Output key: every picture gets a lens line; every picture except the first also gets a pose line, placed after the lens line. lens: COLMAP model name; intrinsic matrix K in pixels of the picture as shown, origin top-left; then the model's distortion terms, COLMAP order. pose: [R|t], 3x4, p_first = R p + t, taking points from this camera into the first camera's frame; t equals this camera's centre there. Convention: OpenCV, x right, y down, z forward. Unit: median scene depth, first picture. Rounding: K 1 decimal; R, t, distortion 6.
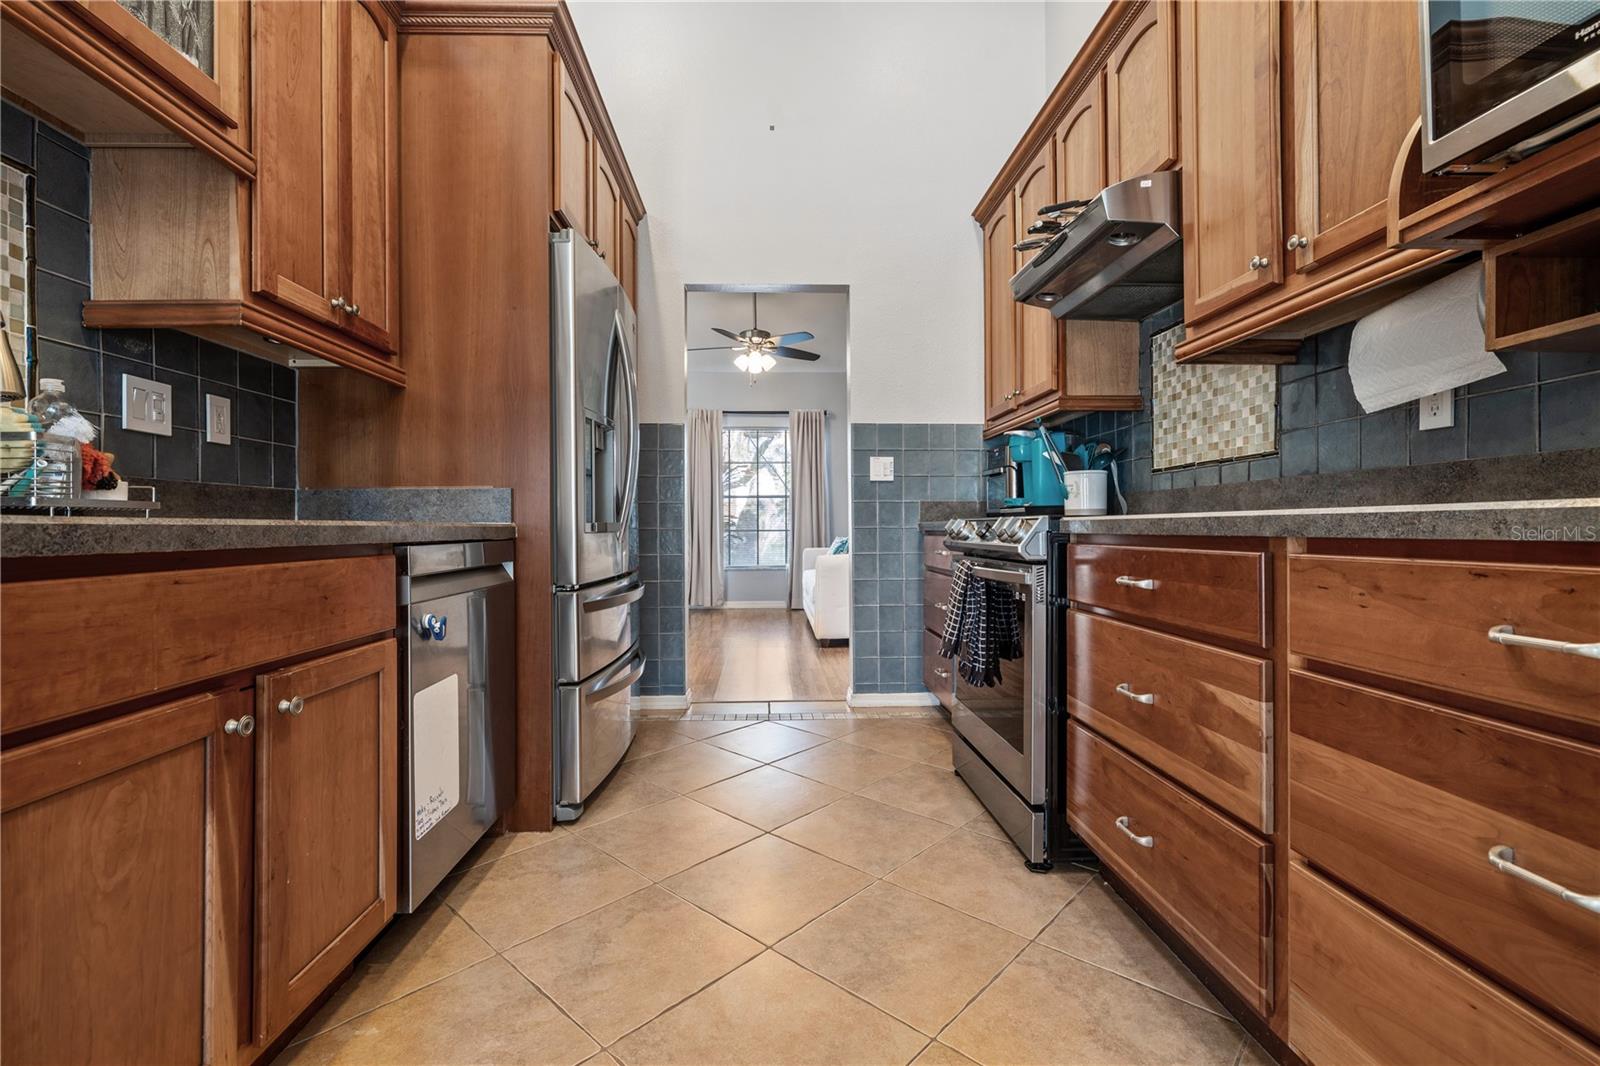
lens RADIAL K [[714.8, 0, 800.0], [0, 714.8, 533.0], [0, 0, 1]] dist [0.001151, 0.000138]
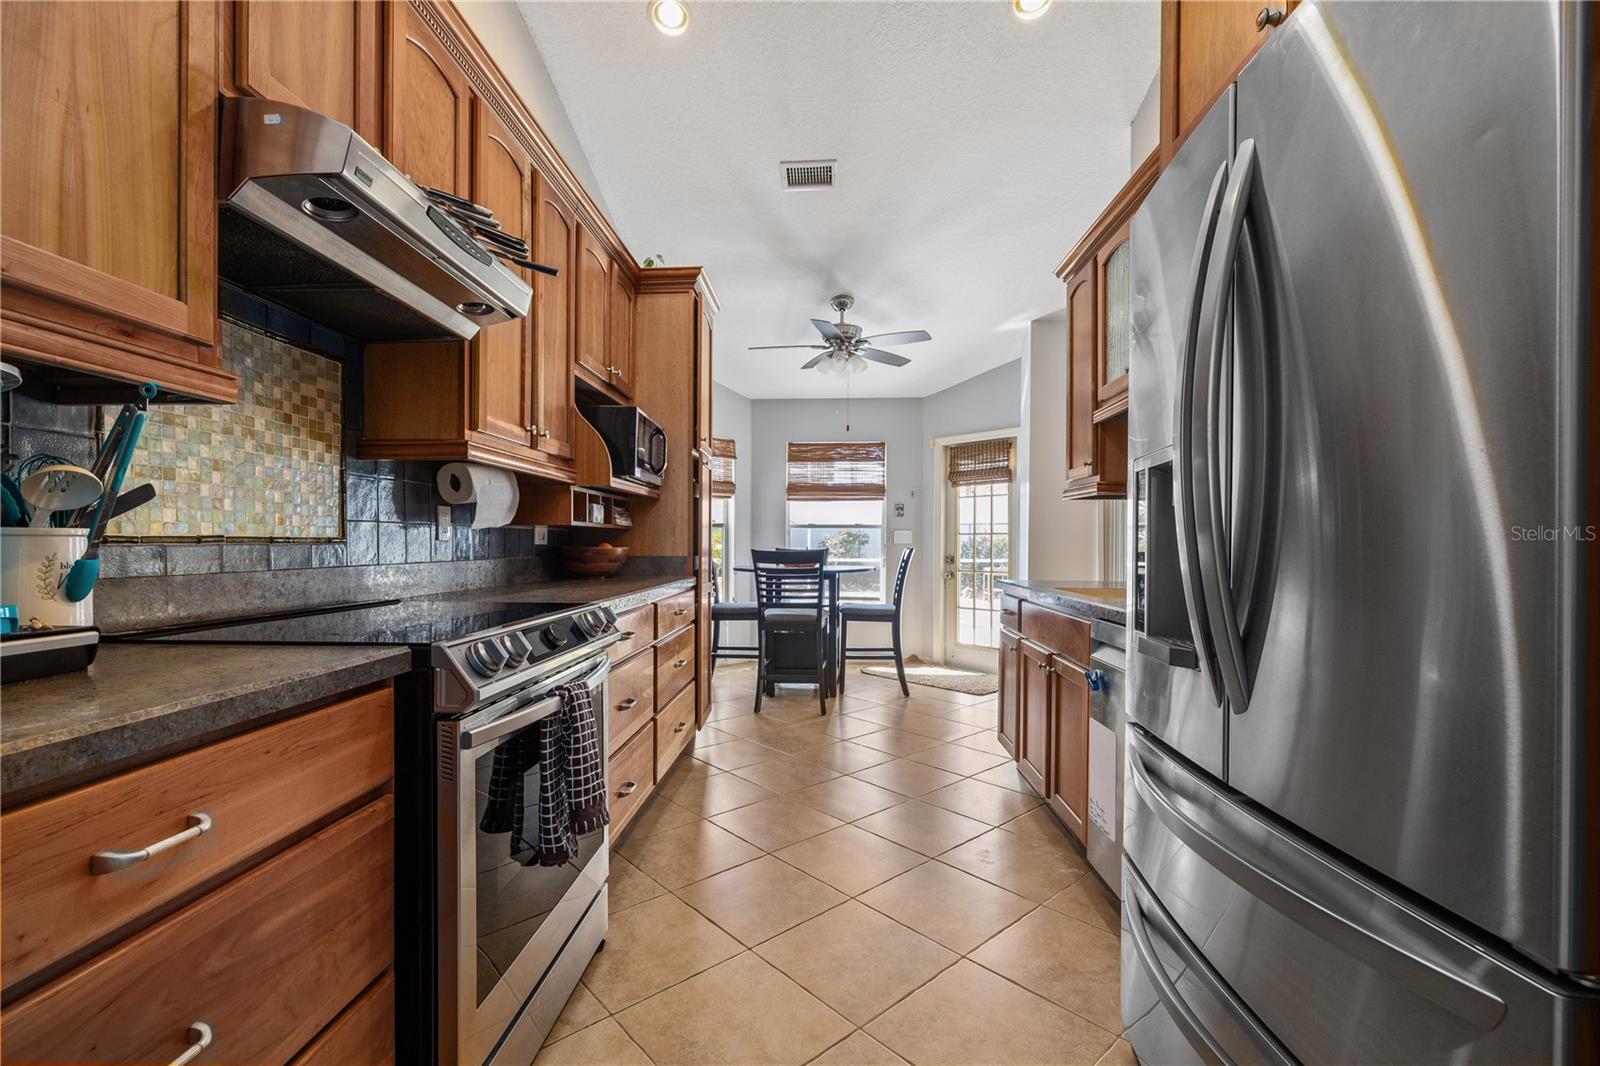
lens RADIAL K [[680.5, 0, 800.0], [0, 680.5, 533.0], [0, 0, 1]] dist [-0.000848, -0.000074]
pose [[-0.995751, 0.004220, 0.091989, -0.047282], [0.003632, 0.999972, -0.006558, -0.103839], [-0.092014, -0.006196, -0.995738, 1.718388]]
